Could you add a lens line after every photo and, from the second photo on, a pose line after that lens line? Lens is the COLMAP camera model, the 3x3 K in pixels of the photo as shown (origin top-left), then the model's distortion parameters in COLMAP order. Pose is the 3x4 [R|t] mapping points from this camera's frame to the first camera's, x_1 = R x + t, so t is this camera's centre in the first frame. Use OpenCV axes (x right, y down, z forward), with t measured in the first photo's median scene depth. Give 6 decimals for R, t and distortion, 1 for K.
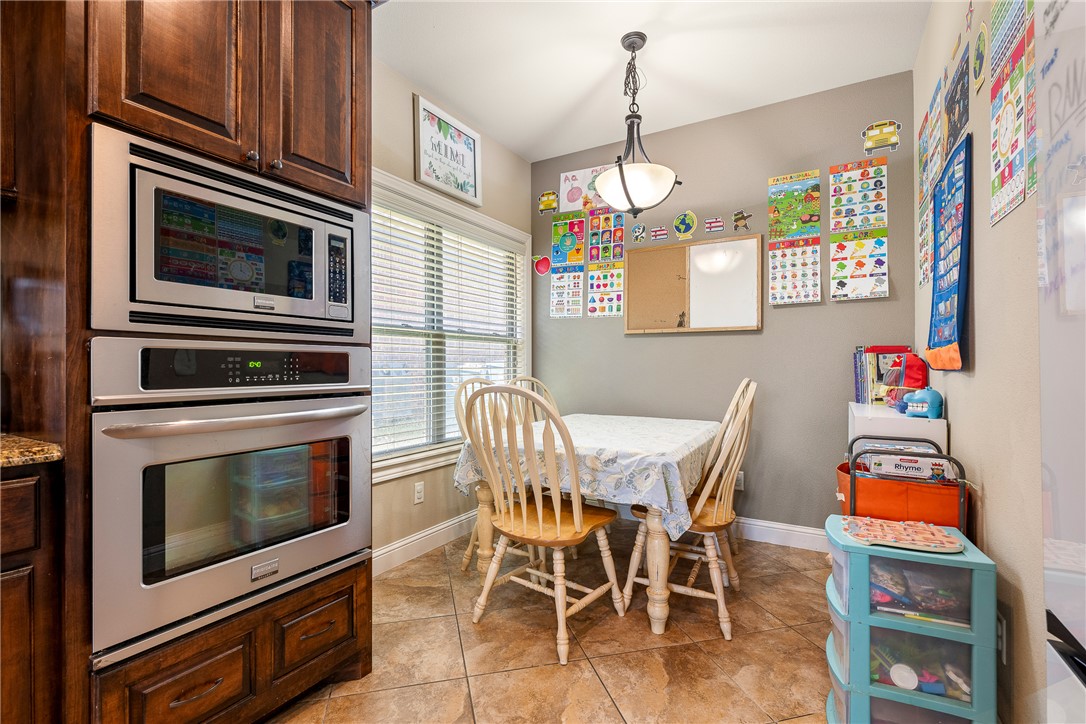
lens RADIAL K [[496.1, 0, 538.8], [0, 496.1, 365.8], [0, 0, 1]] dist [-0.001975, -0.000367]
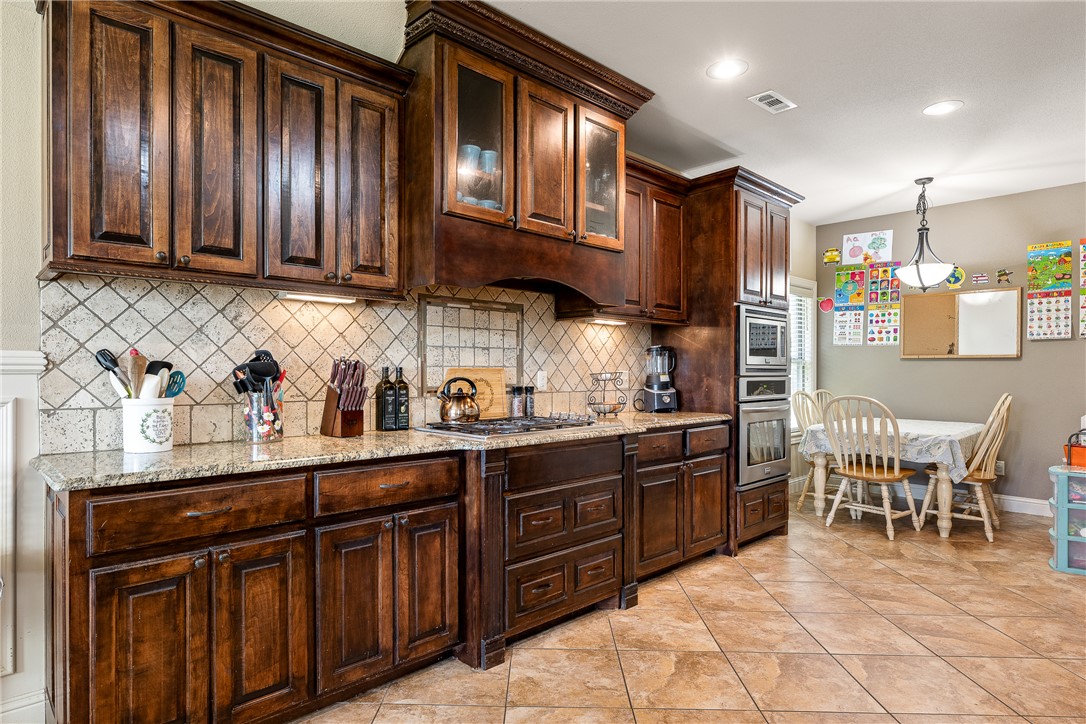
lens RADIAL K [[613.5, 0, 522.2], [0, 613.5, 374.7], [0, 0, 1]] dist [-0.001806, 0.000681]
pose [[0.959427, 0.003374, -0.281938, -0.402339], [-0.000795, 0.999957, 0.009261, -0.040498], [0.281957, -0.008662, 0.959388, -1.033750]]
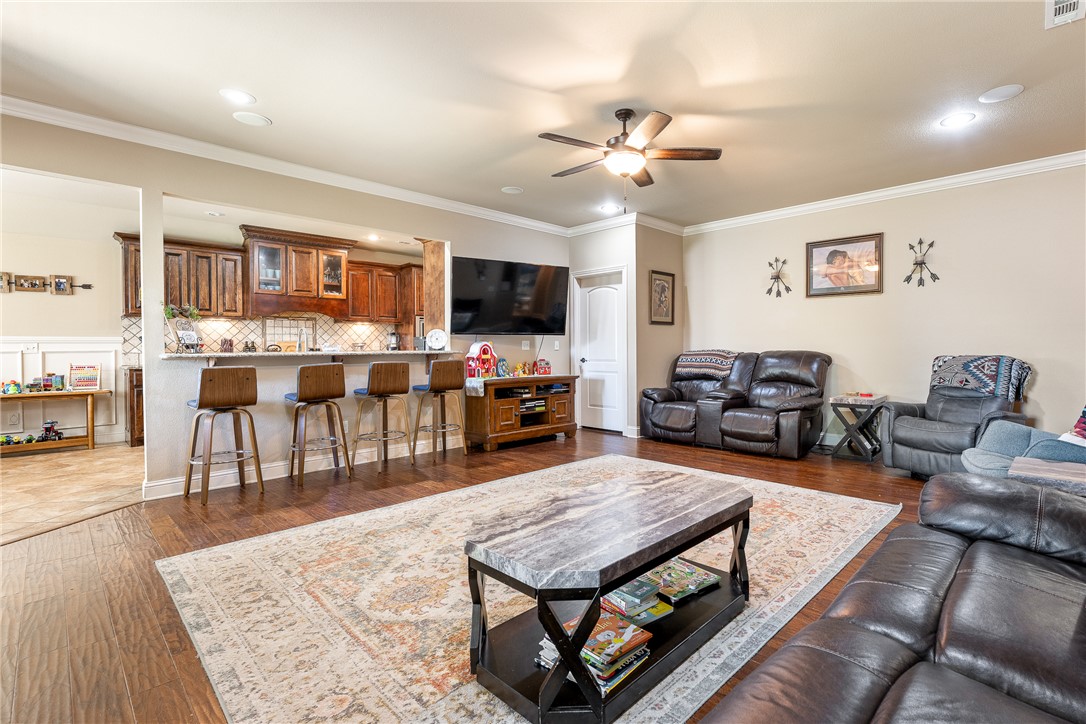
lens RADIAL K [[506.7, 0, 582.1], [0, 506.7, 353.8], [0, 0, 1]] dist [-0.001088, 0.000365]
pose [[0.974892, -0.002230, -0.222668, 1.167924], [0.005989, 0.999851, 0.016208, -0.013693], [0.222598, -0.017135, 0.974760, -2.119669]]
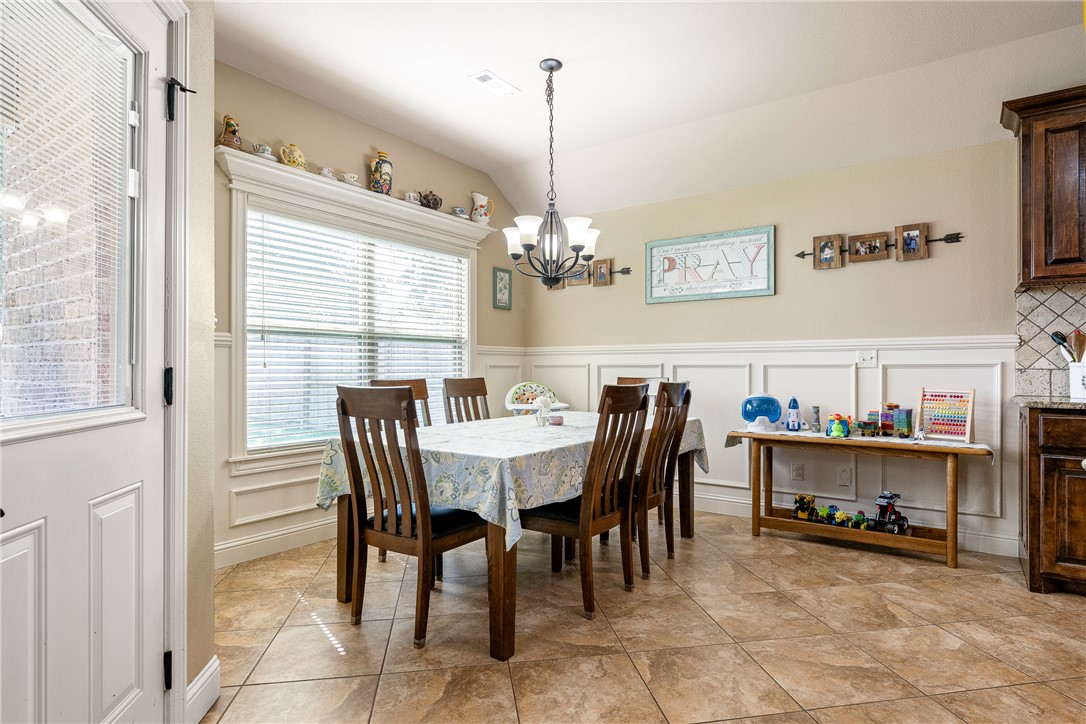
lens RADIAL K [[577.0, 0, 564.8], [0, 577.0, 366.3], [0, 0, 1]] dist [-0.001265, 0.000585]
pose [[-0.064212, 0.001198, -0.997936, 0.039126], [0.005074, 0.999987, 0.000874, -0.005016], [0.997923, -0.005007, -0.064217, -1.316311]]
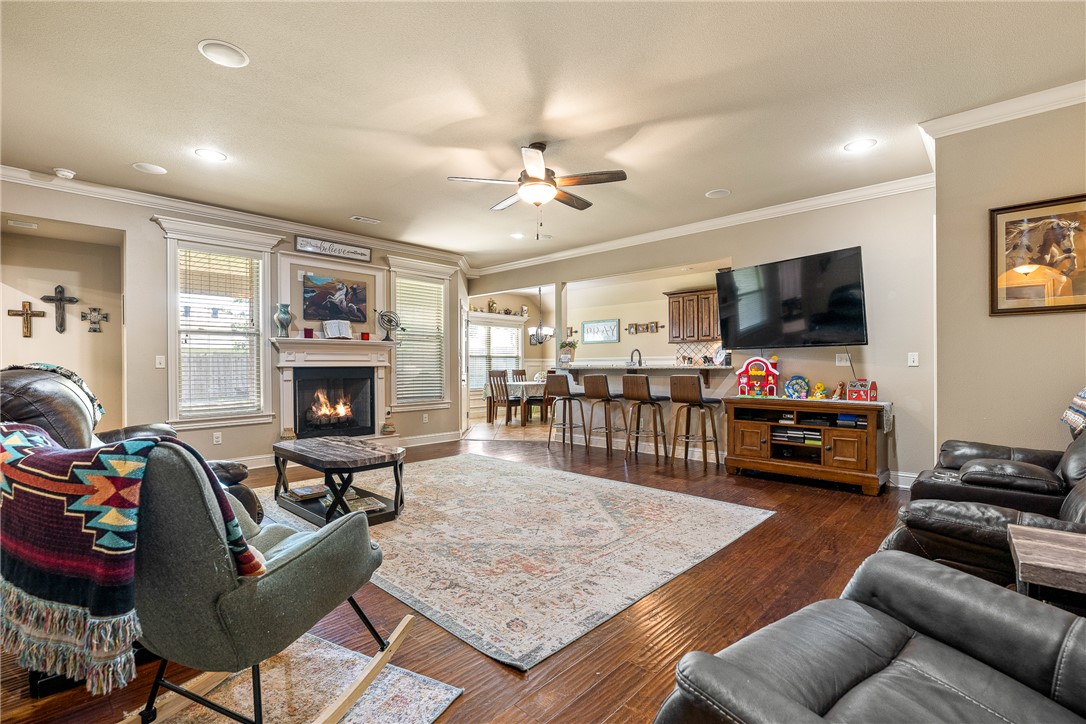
lens RADIAL K [[490.6, 0, 543.0], [0, 490.6, 362.0], [0, 0, 1]] dist [-0.001628, -0.000194]
pose [[-0.215041, -0.004942, -0.976593, 2.181940], [0.009701, 0.999927, -0.007196, -0.007016], [0.976557, -0.011021, -0.214977, -0.691103]]
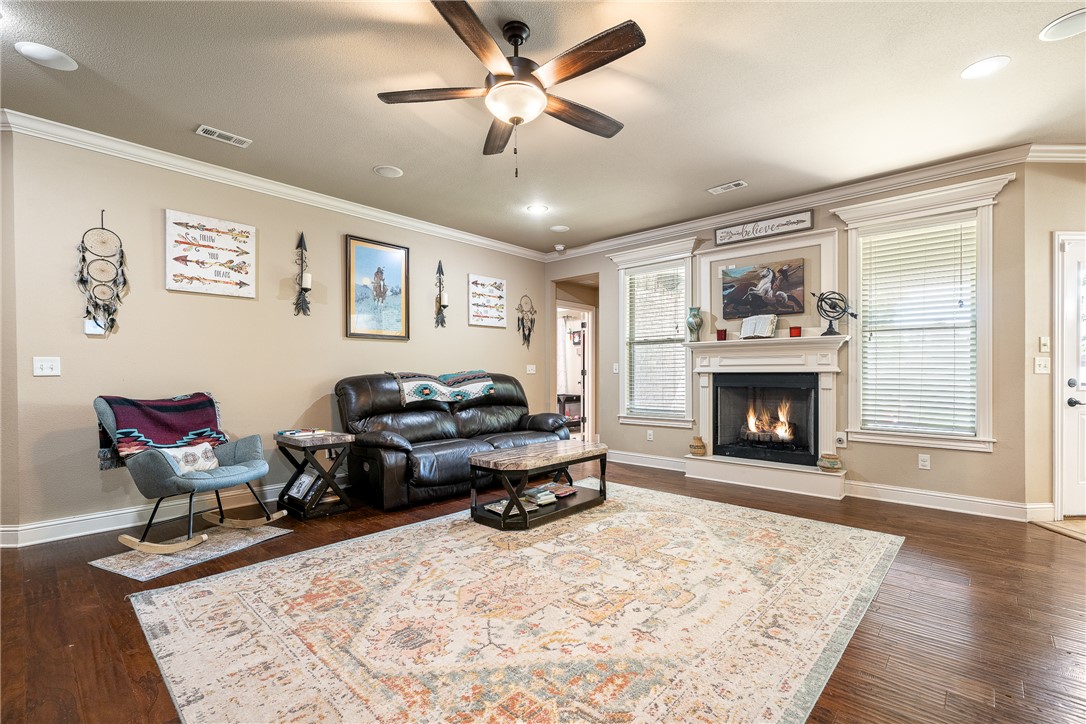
lens RADIAL K [[483.1, 0, 540.9], [0, 483.1, 374.9], [0, 0, 1]] dist [-0.000882, 0.000267]
pose [[-0.977737, 0.002167, 0.209824, 0.808682], [0.002246, 0.999997, 0.000138, -0.003764], [-0.209823, 0.000606, -0.977739, -0.222292]]
